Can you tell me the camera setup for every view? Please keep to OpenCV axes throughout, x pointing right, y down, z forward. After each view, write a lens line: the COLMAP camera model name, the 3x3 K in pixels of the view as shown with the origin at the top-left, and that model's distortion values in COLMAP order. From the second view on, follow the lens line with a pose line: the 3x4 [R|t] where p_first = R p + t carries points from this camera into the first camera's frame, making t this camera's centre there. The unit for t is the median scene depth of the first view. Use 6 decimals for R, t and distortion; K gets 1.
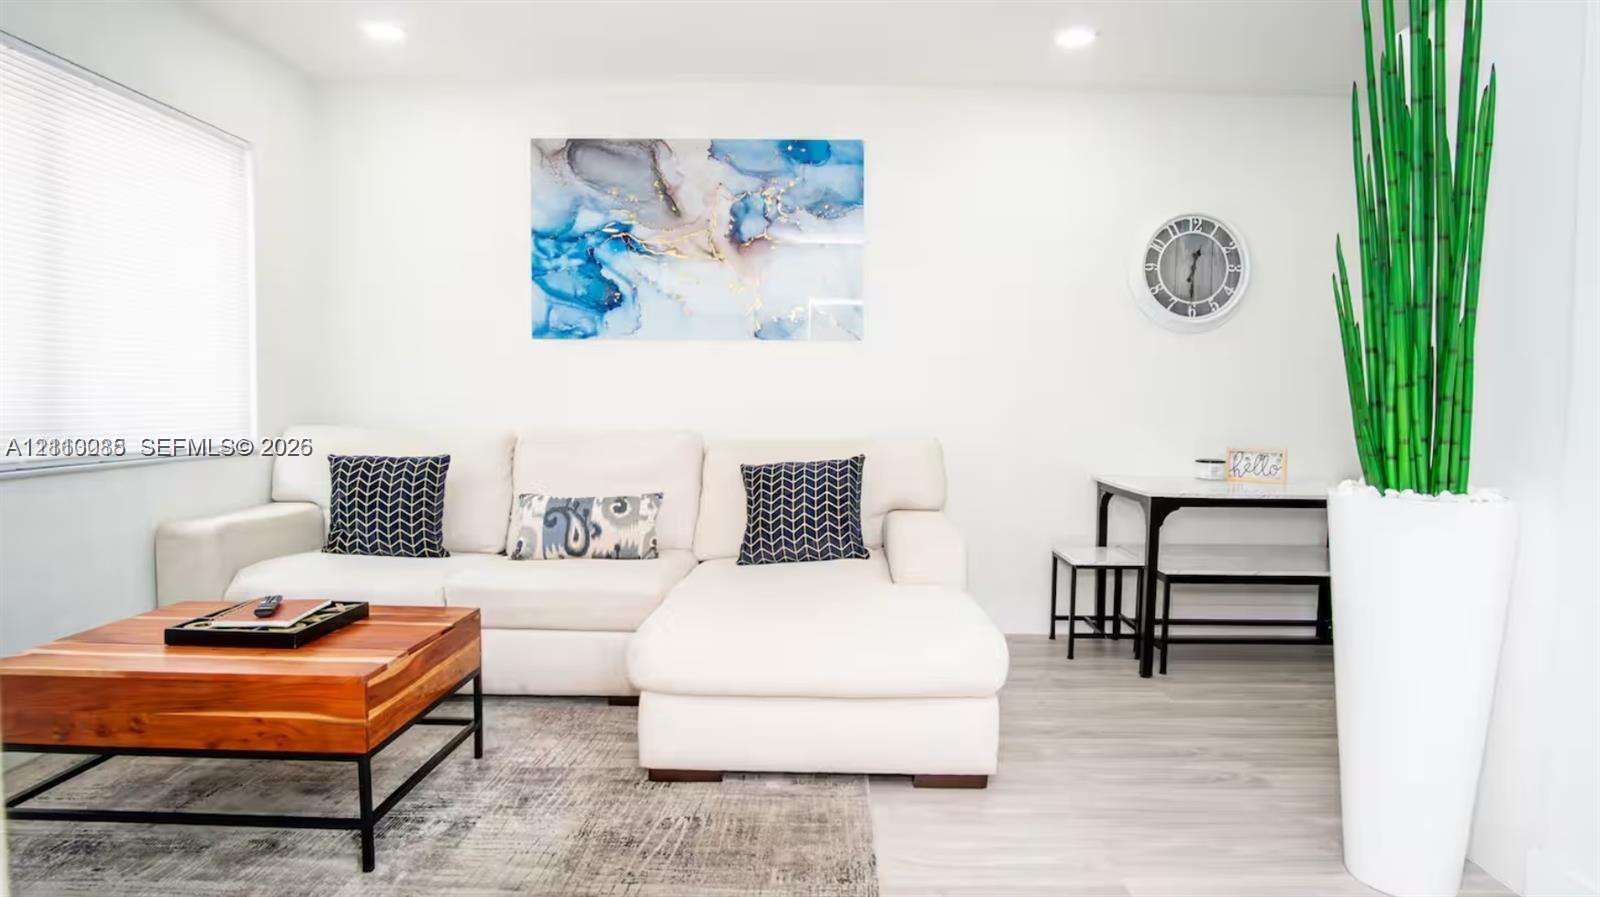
lens RADIAL K [[881.5, 0, 800.0], [0, 881.5, 448.5], [0, 0, 1]] dist [-0.006428, -0.000325]
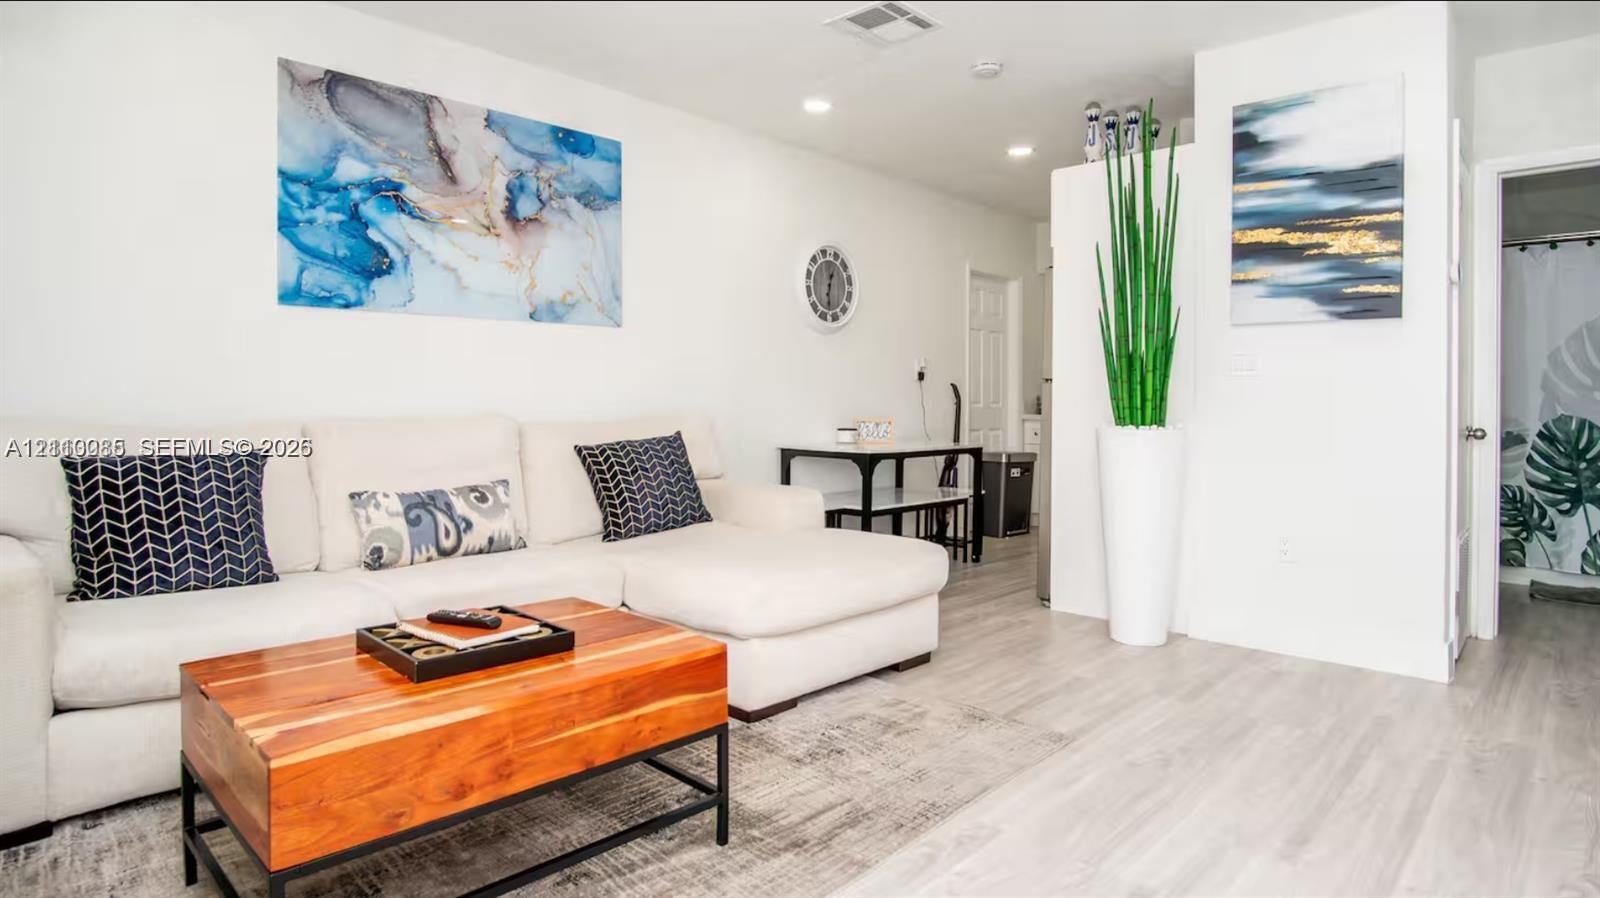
lens RADIAL K [[892.2, 0, 800.8], [0, 892.2, 405.5], [0, 0, 1]] dist [0.001105, 0.000204]
pose [[0.689606, -0.012872, 0.724070, -0.568788], [0.043729, 0.998758, -0.023892, 0.007499], [-0.722863, 0.048139, 0.689313, 0.103837]]
